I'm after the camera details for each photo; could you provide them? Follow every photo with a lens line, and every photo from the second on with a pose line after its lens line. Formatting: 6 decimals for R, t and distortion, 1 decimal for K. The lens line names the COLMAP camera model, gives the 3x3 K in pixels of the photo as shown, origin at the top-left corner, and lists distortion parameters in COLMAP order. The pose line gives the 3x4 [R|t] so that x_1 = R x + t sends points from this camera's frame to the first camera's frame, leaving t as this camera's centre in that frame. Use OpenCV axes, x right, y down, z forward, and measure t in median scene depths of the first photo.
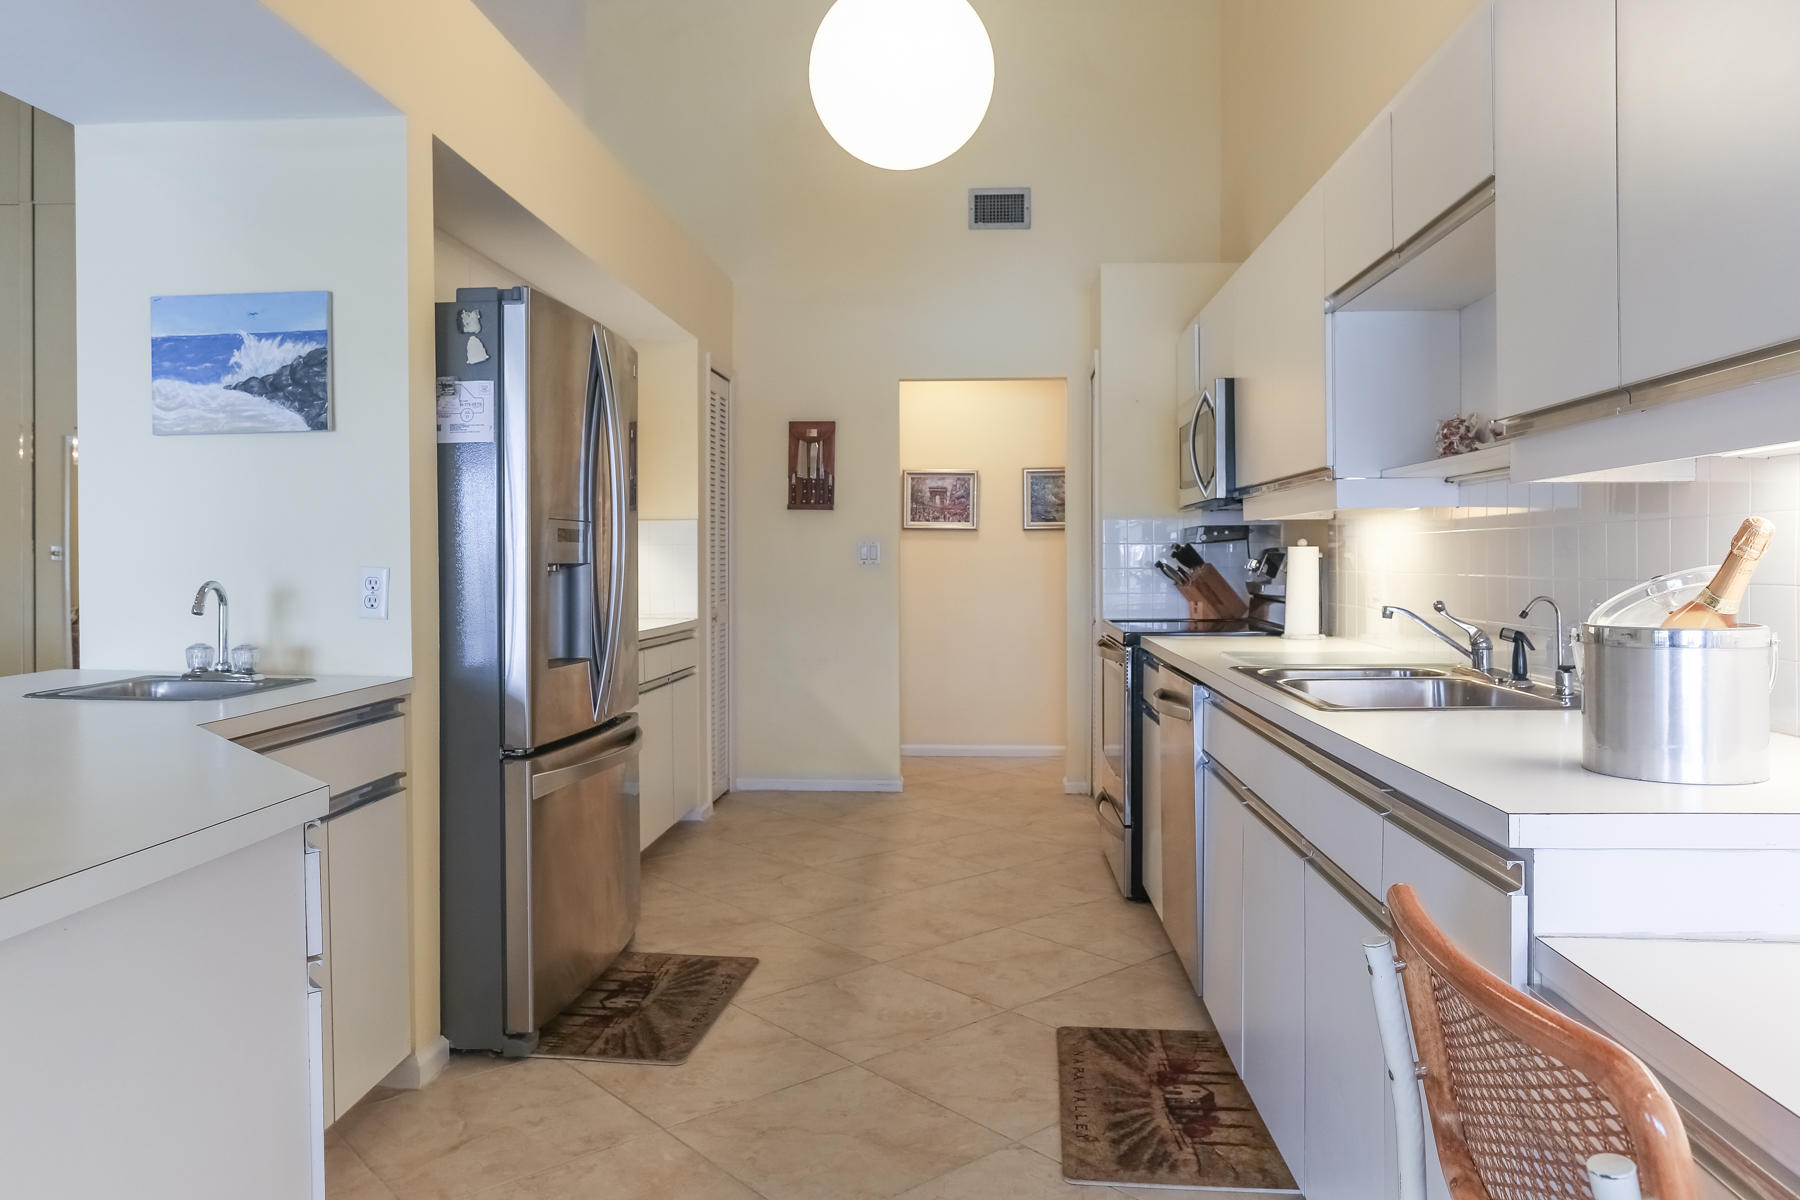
lens RADIAL K [[1196.3, 0, 901.6], [0, 1196.3, 582.9], [0, 0, 1]] dist [-0.037798, 0.044913]
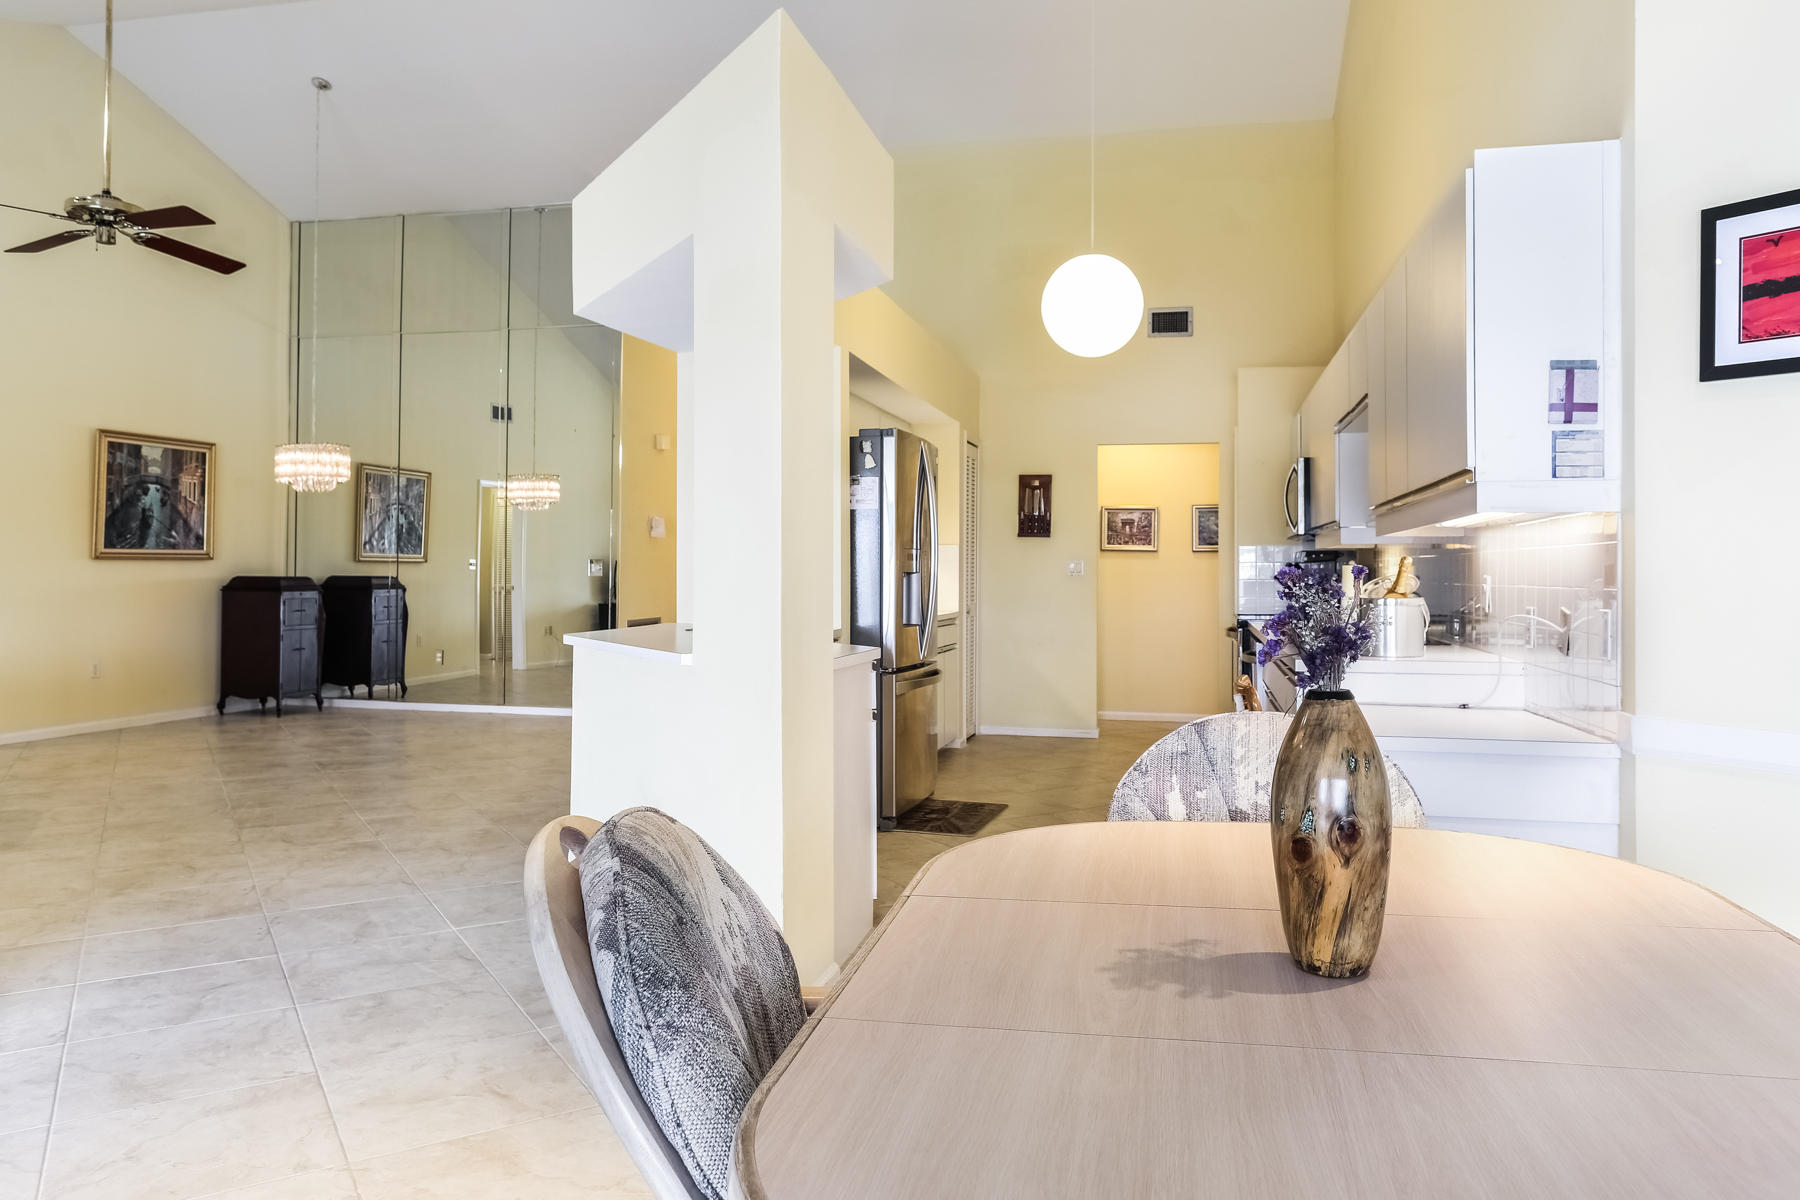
lens RADIAL K [[1196.3, 0, 901.6], [0, 1196.3, 582.9], [0, 0, 1]] dist [-0.037798, 0.044913]
pose [[0.985128, 0.007459, -0.171661, 0.023235], [-0.009598, 0.999886, -0.011637, 0.019725], [0.171555, 0.013112, 0.985087, -0.758401]]
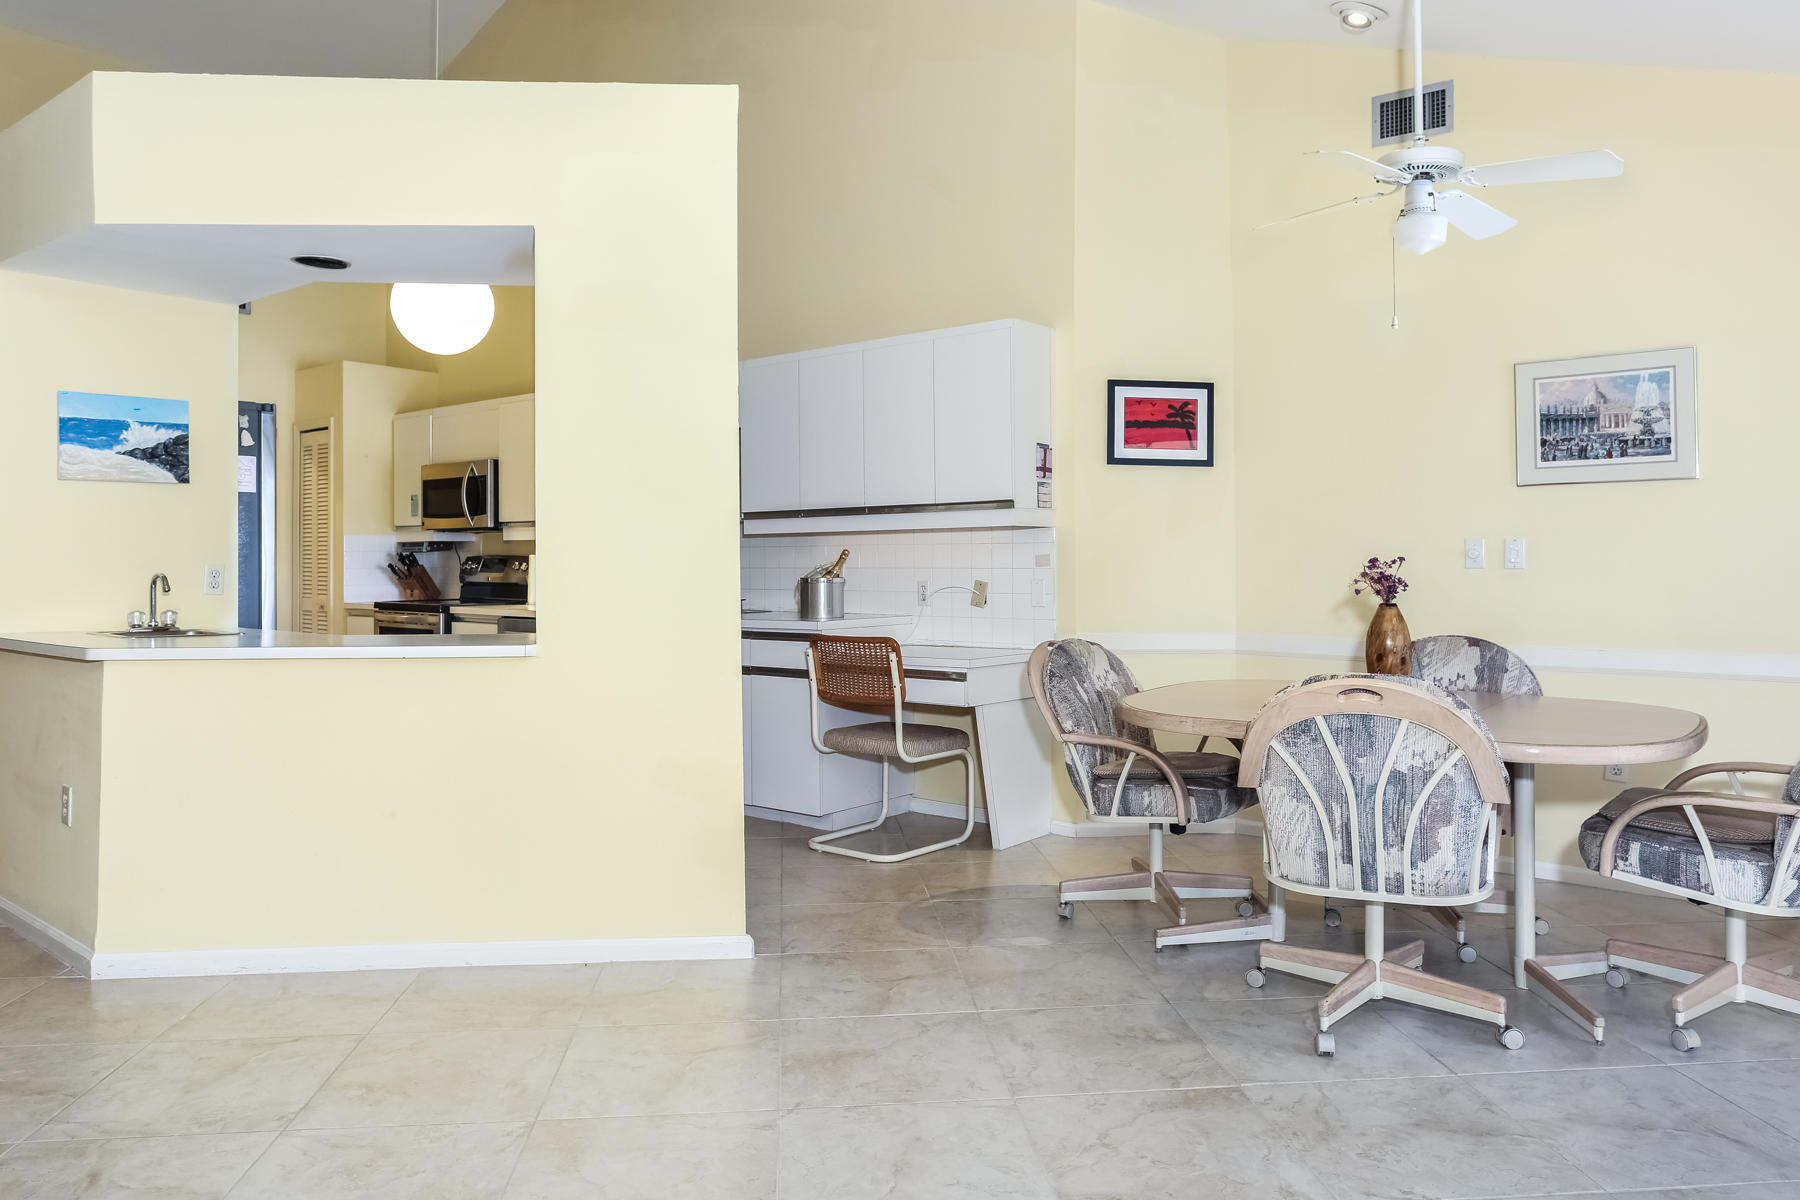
lens RADIAL K [[1188.4, 0, 854.0], [0, 1188.4, 580.4], [0, 0, 1]] dist [-0.043586, -0.000039]
pose [[0.625316, -0.010275, 0.780304, -0.958149], [0.016924, 0.999857, -0.000396, 0.021039], [-0.780188, 0.013453, 0.625400, -0.624647]]
